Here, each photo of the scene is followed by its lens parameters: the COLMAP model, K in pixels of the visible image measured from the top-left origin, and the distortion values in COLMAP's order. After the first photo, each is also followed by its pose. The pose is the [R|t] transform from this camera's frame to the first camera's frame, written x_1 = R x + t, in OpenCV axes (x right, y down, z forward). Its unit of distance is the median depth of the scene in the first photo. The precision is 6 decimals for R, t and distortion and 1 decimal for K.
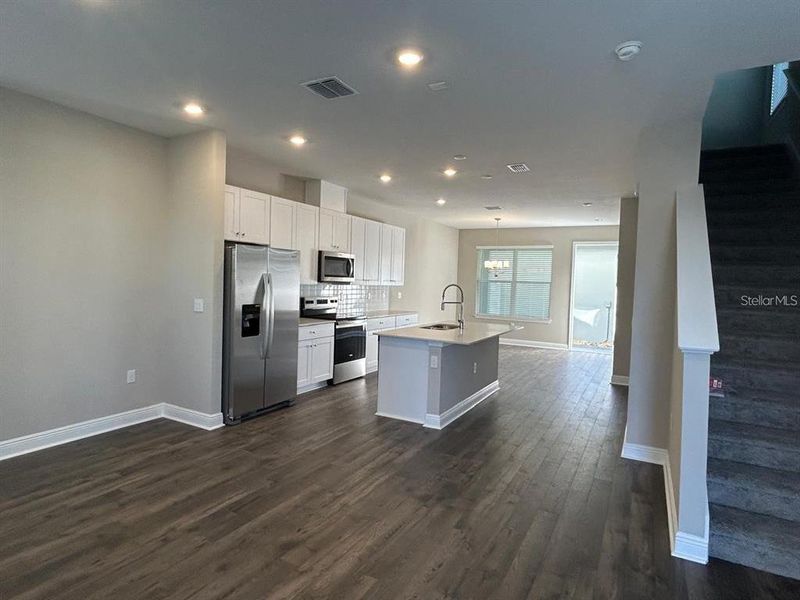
lens RADIAL K [[452.4, 0, 395.7], [0, 452.4, 294.2], [0, 0, 1]] dist [0.001363, -0.000389]
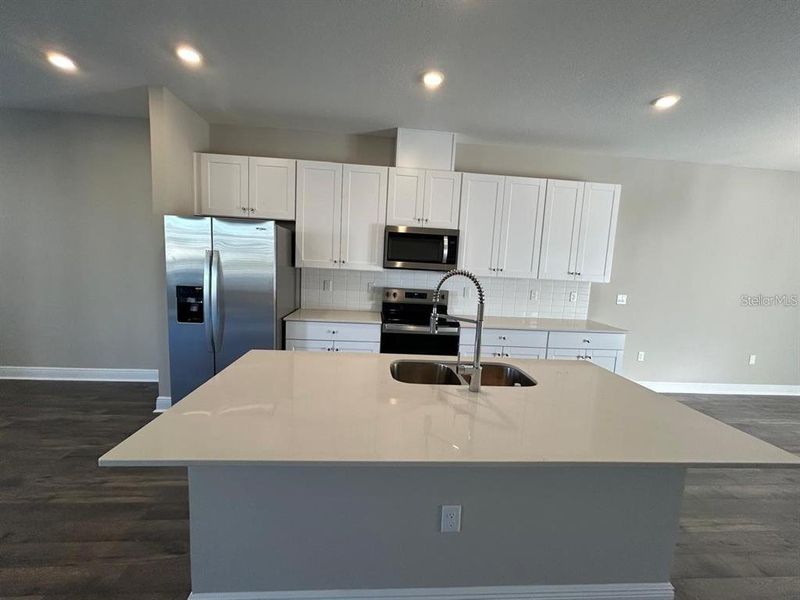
lens RADIAL K [[333.7, 0, 400.1], [0, 333.7, 296.6], [0, 0, 1]] dist [-0.000821, -0.000016]
pose [[0.554140, 0.093638, -0.827140, 0.414052], [-0.060751, 0.995553, 0.072003, -0.028452], [0.830204, 0.010349, 0.557364, 0.947461]]
